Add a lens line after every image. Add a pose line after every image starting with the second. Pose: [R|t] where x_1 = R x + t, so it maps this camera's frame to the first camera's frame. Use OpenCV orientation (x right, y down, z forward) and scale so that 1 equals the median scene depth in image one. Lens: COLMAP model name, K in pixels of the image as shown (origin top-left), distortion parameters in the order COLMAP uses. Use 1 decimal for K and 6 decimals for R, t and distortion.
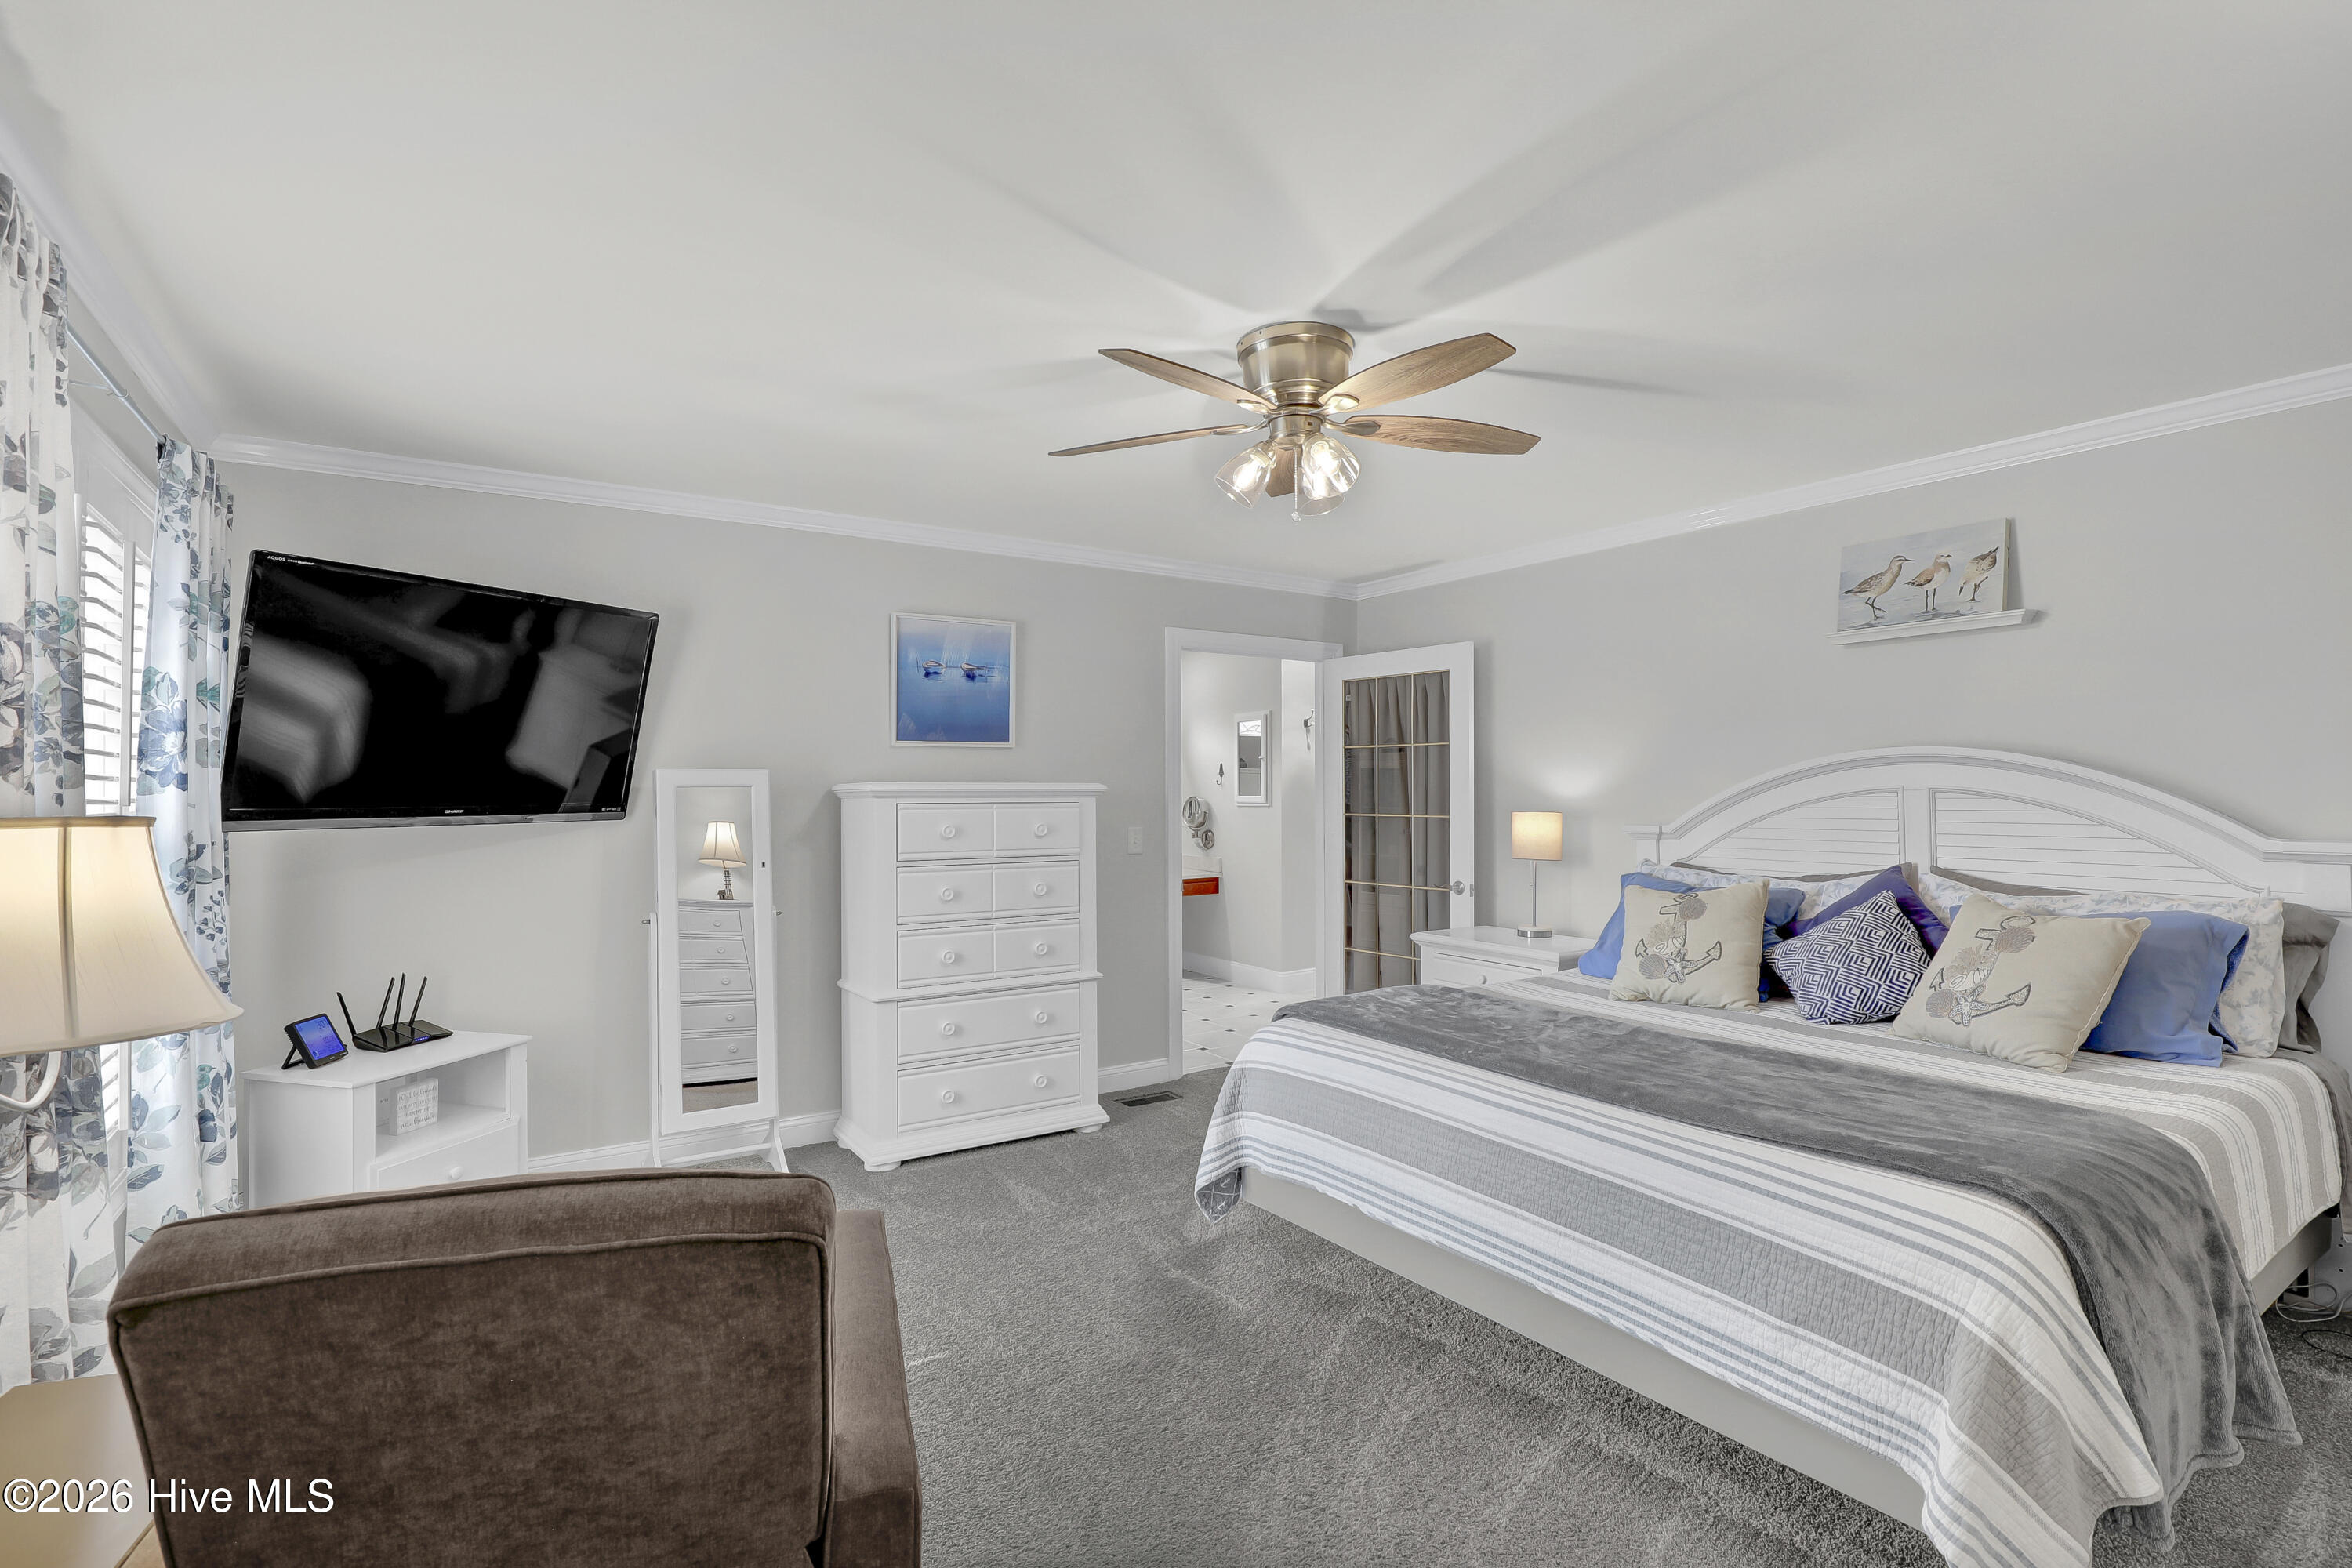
lens RADIAL K [[1125.6, 0, 1174.1], [0, 1125.6, 787.5], [0, 0, 1]] dist [-0.005464, -0.000421]
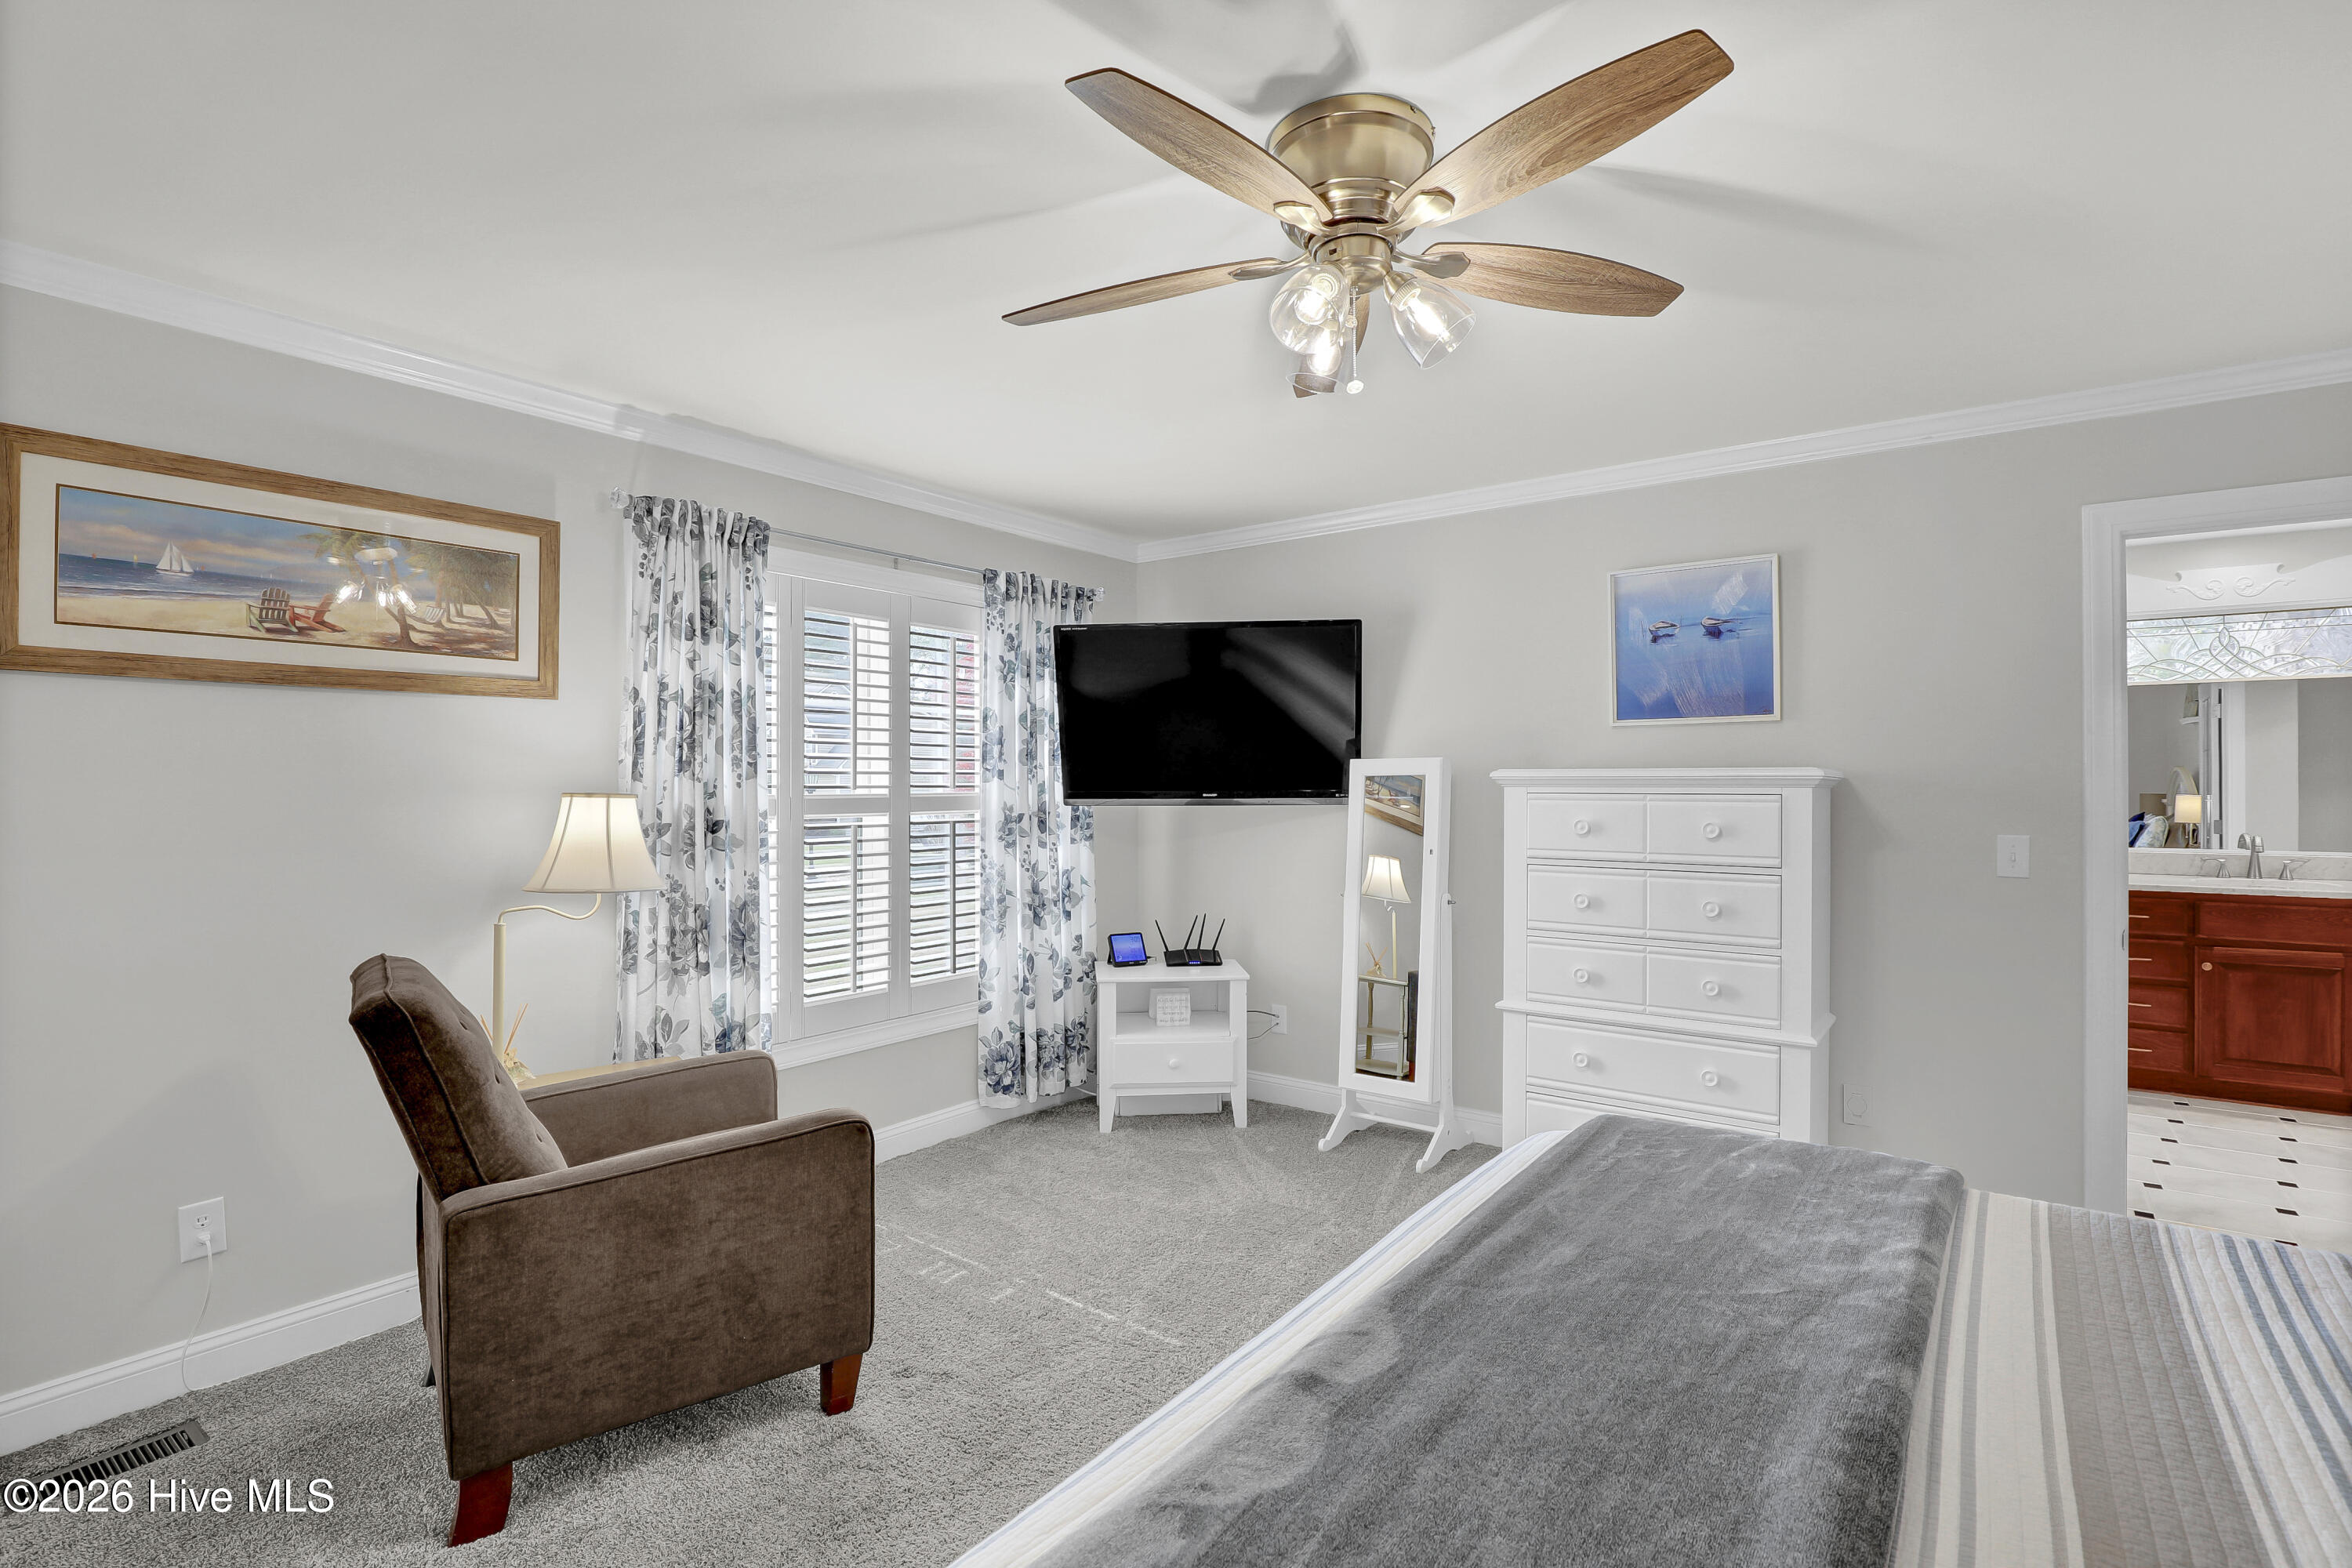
lens RADIAL K [[1125.6, 0, 1164.2], [0, 1125.6, 780.2], [0, 0, 1]] dist [-0.005464, -0.000421]
pose [[0.343244, 0.000581, -0.939246, 0.697307], [0.005684, 0.999980, 0.002695, -0.000074], [0.939229, -0.006264, 0.343234, 0.594970]]
